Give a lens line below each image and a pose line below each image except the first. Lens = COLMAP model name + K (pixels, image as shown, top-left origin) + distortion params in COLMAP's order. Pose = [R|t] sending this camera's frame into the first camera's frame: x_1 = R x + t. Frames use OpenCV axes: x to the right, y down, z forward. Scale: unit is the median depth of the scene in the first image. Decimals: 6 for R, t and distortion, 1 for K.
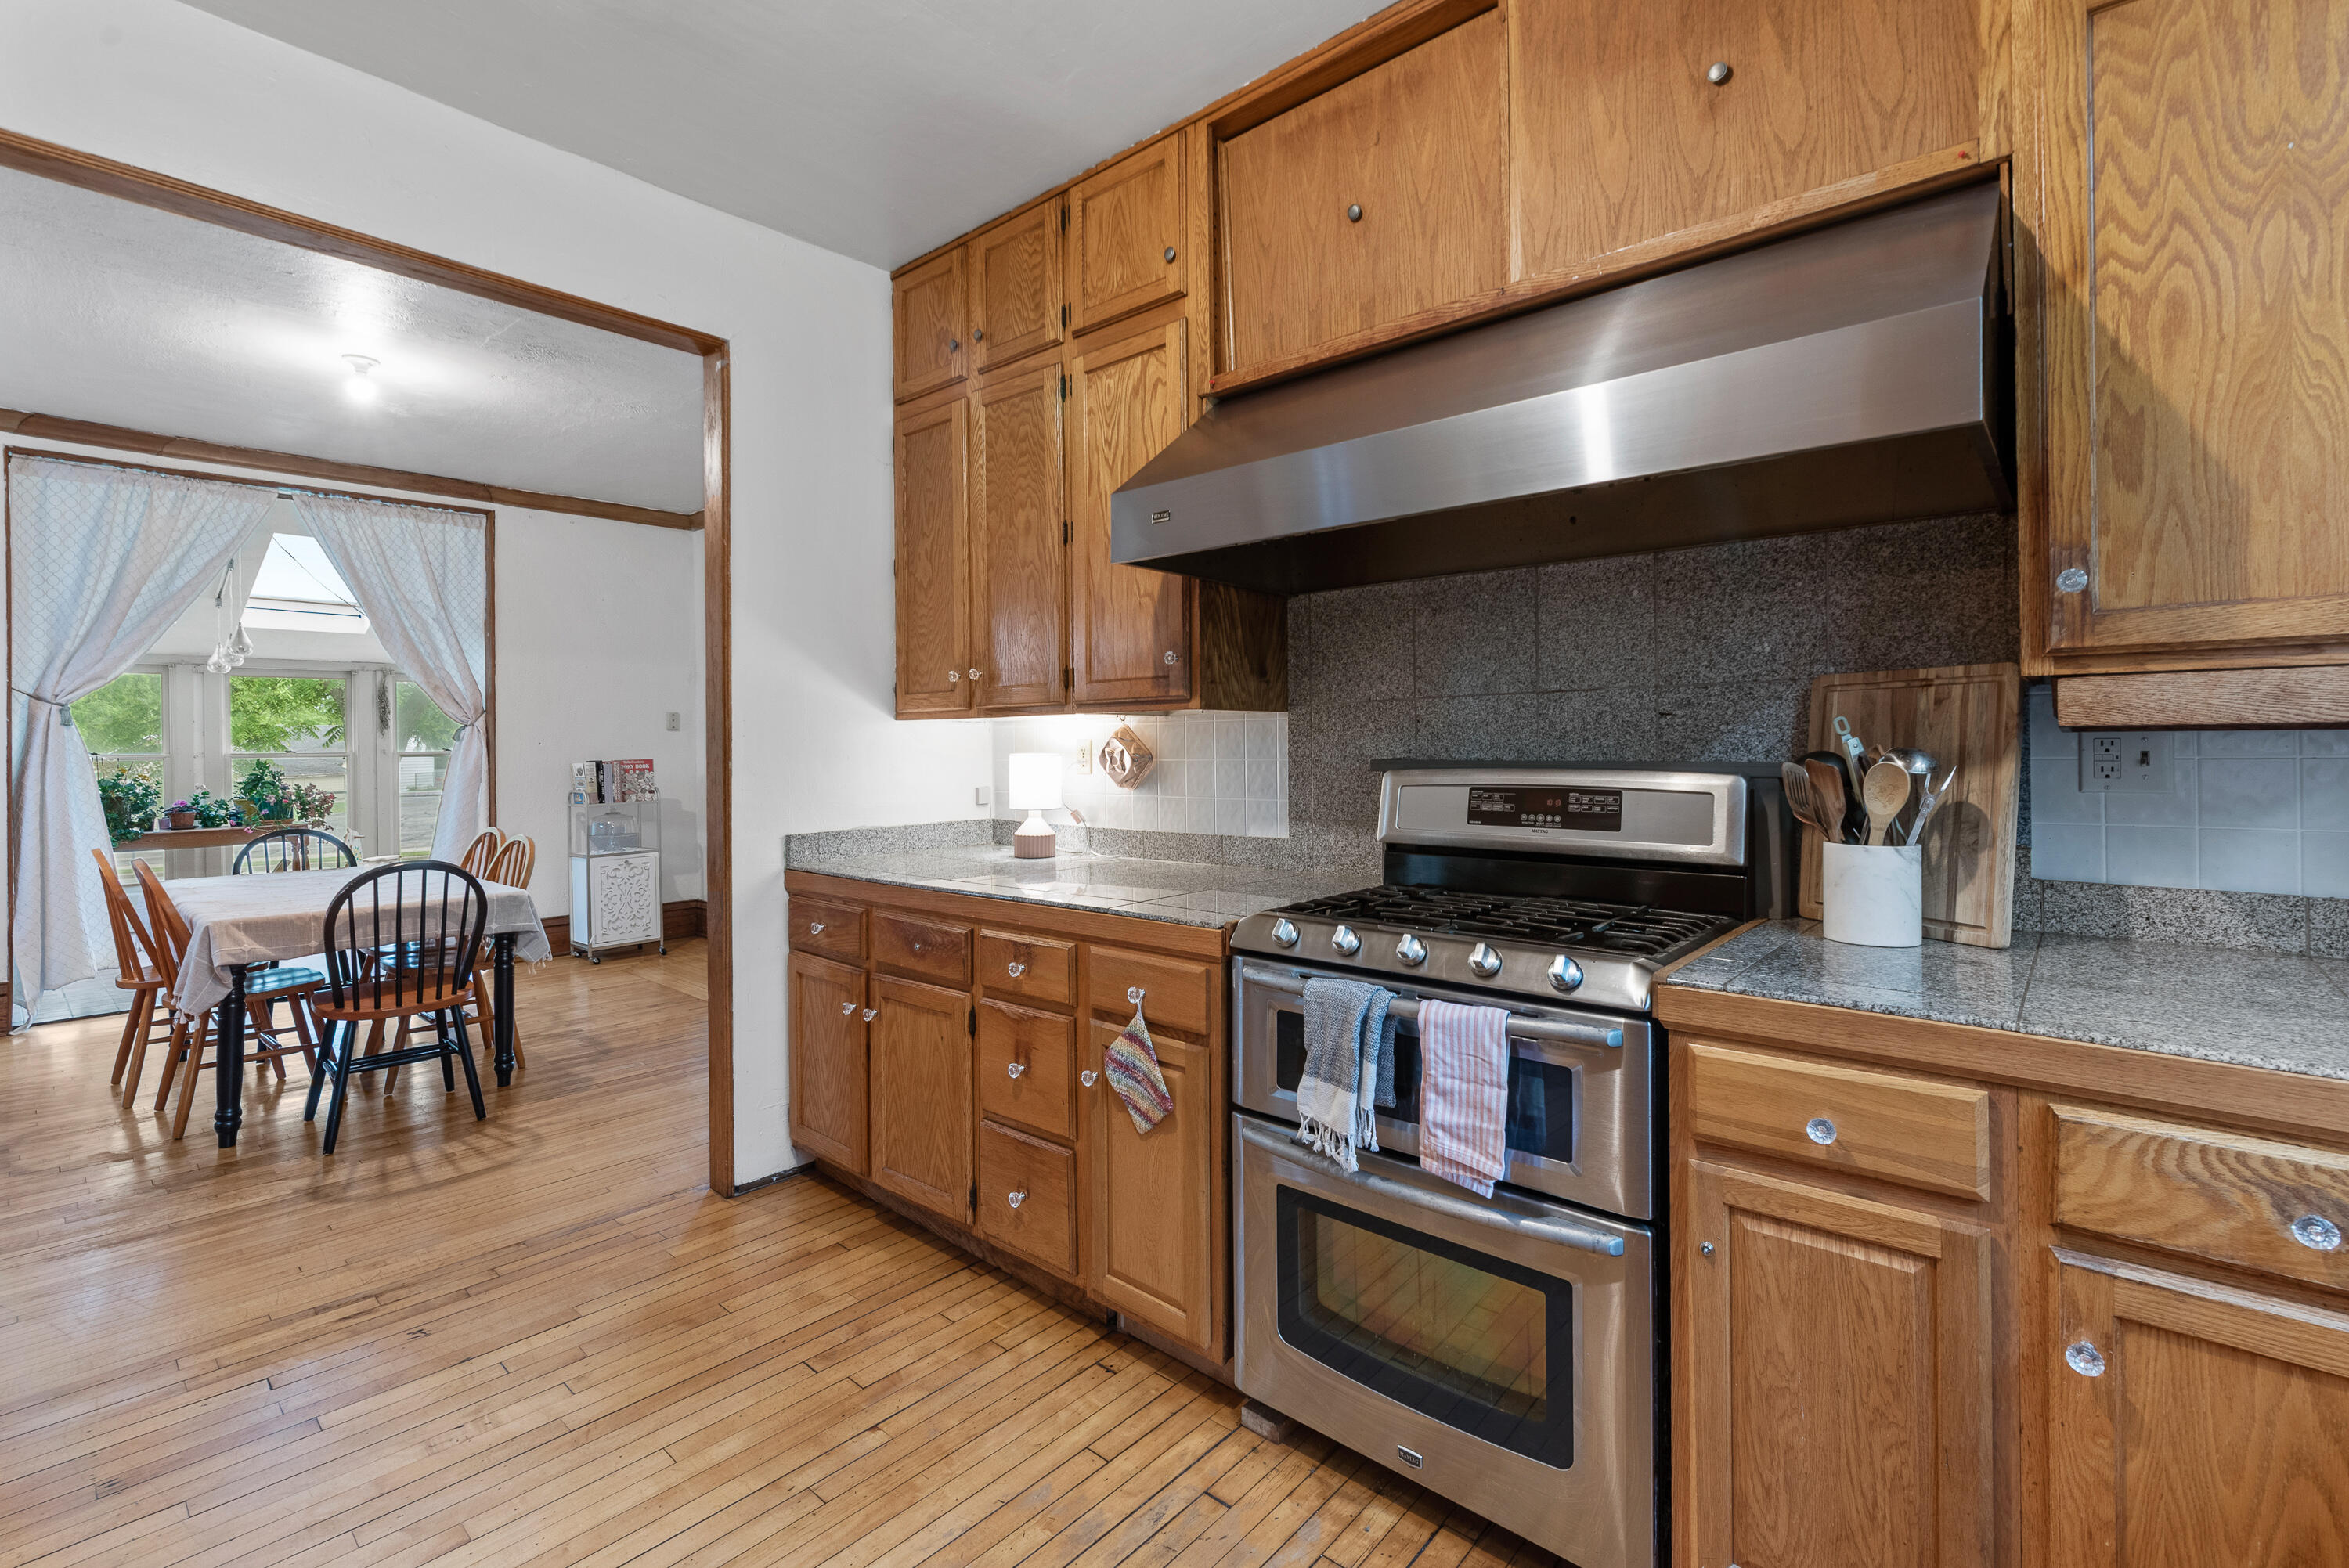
lens RADIAL K [[1035.8, 0, 1166.4], [0, 1035.8, 745.3], [0, 0, 1]] dist [-0.000247, 0.000858]
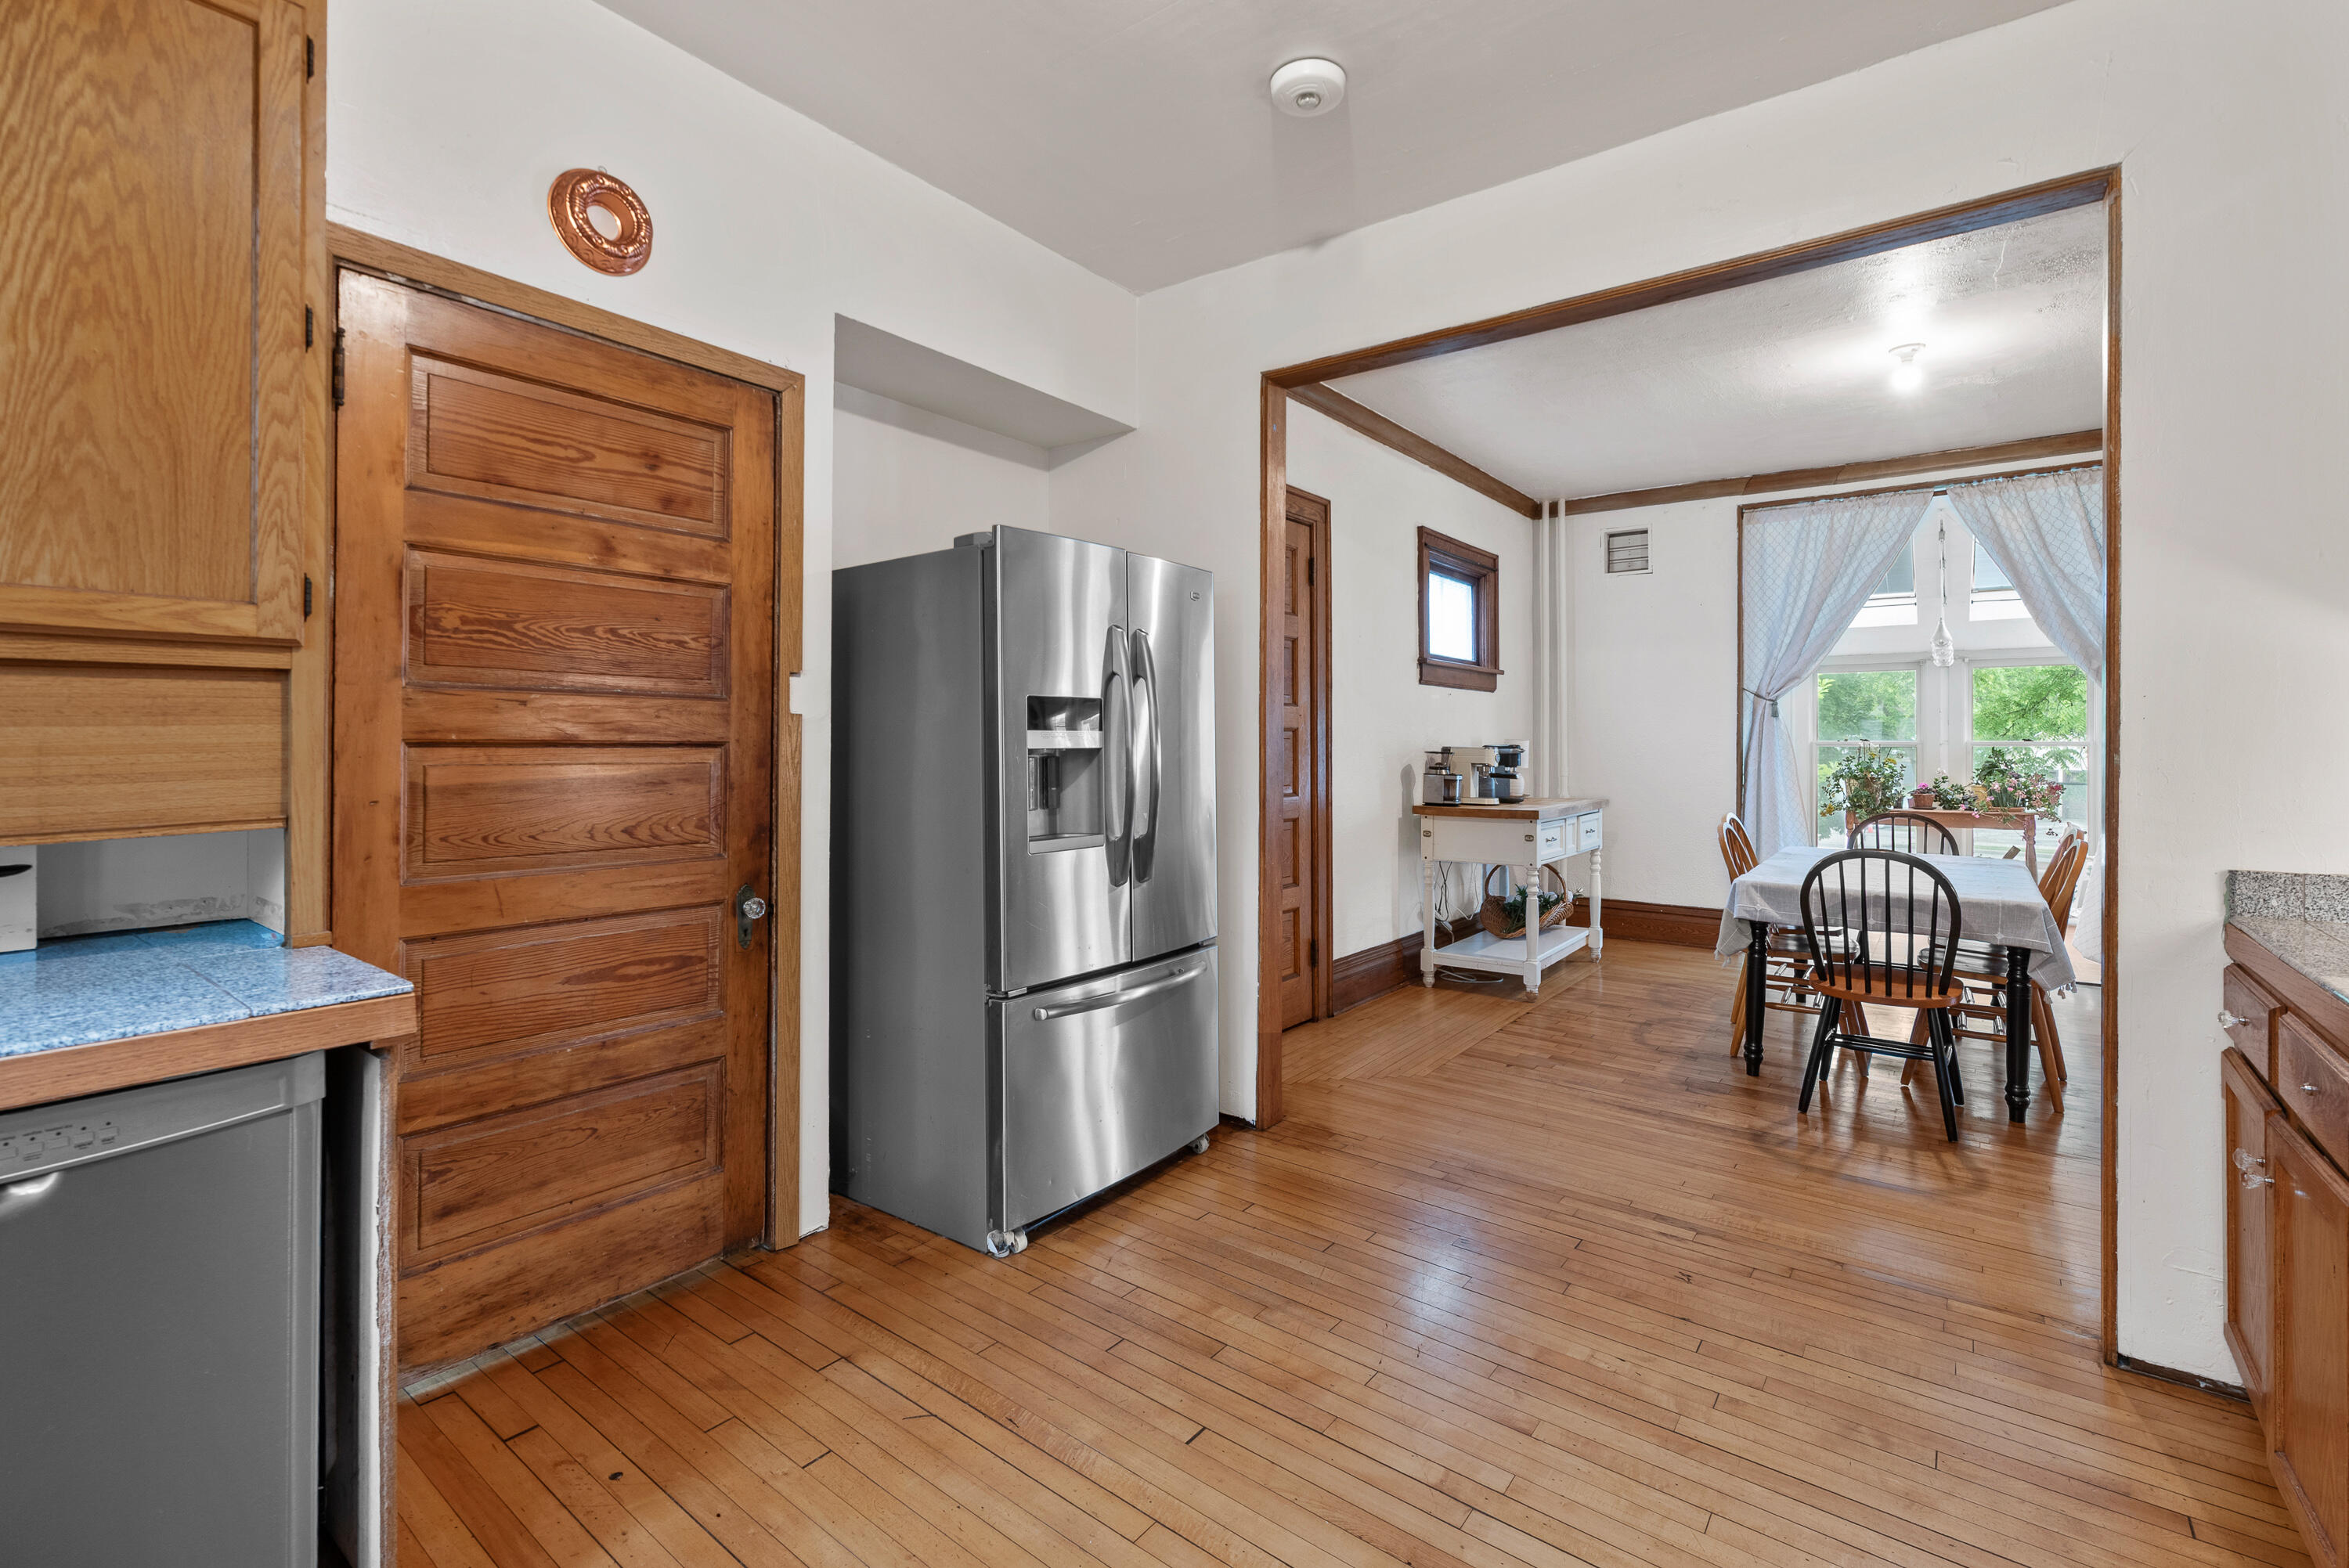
lens RADIAL K [[1035.8, 0, 1180.8], [0, 1035.8, 738.7], [0, 0, 1]] dist [-0.000247, 0.000858]
pose [[0.083346, 0.007011, -0.996496, 0.136028], [-0.003833, 0.999970, 0.006715, 0.001820], [0.996513, 0.003260, 0.083370, 0.175502]]
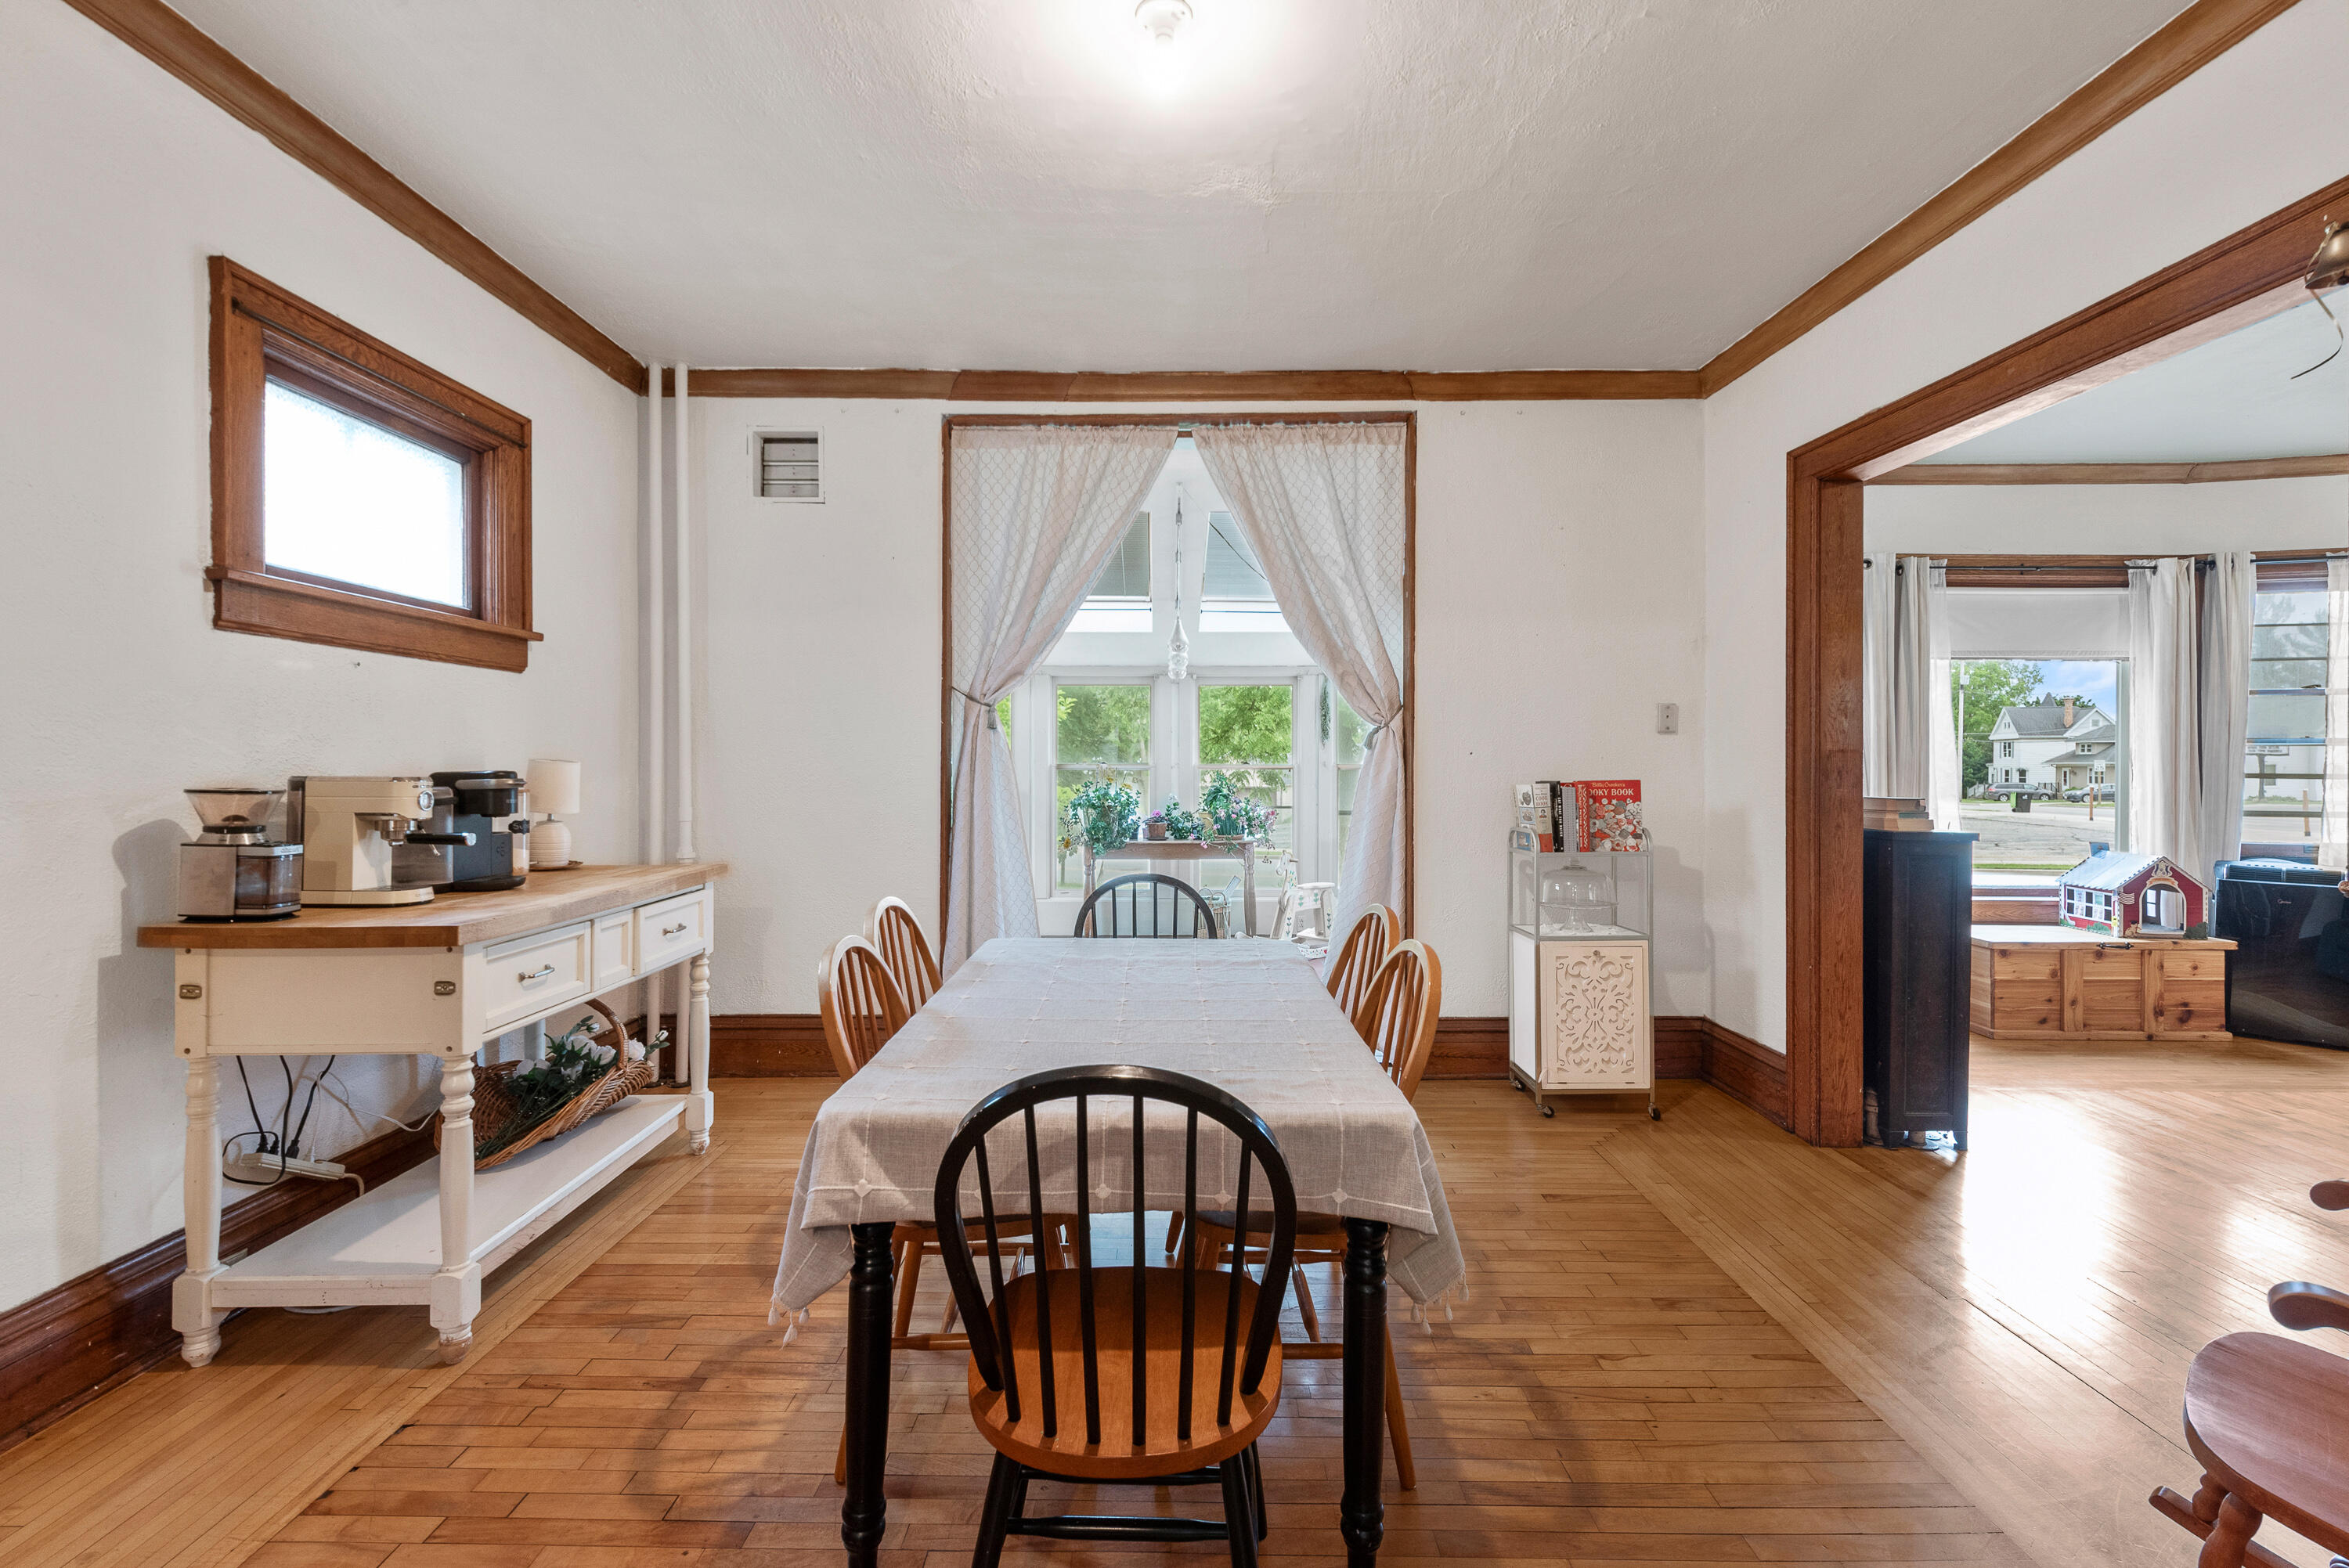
lens RADIAL K [[1035.8, 0, 1193.2], [0, 1035.8, 764.0], [0, 0, 1]] dist [-0.000247, 0.000858]
pose [[0.682968, 0.010477, -0.730373, -0.308108], [-0.009921, 0.999938, 0.005066, 0.004415], [0.730381, 0.003786, 0.683029, 0.530611]]
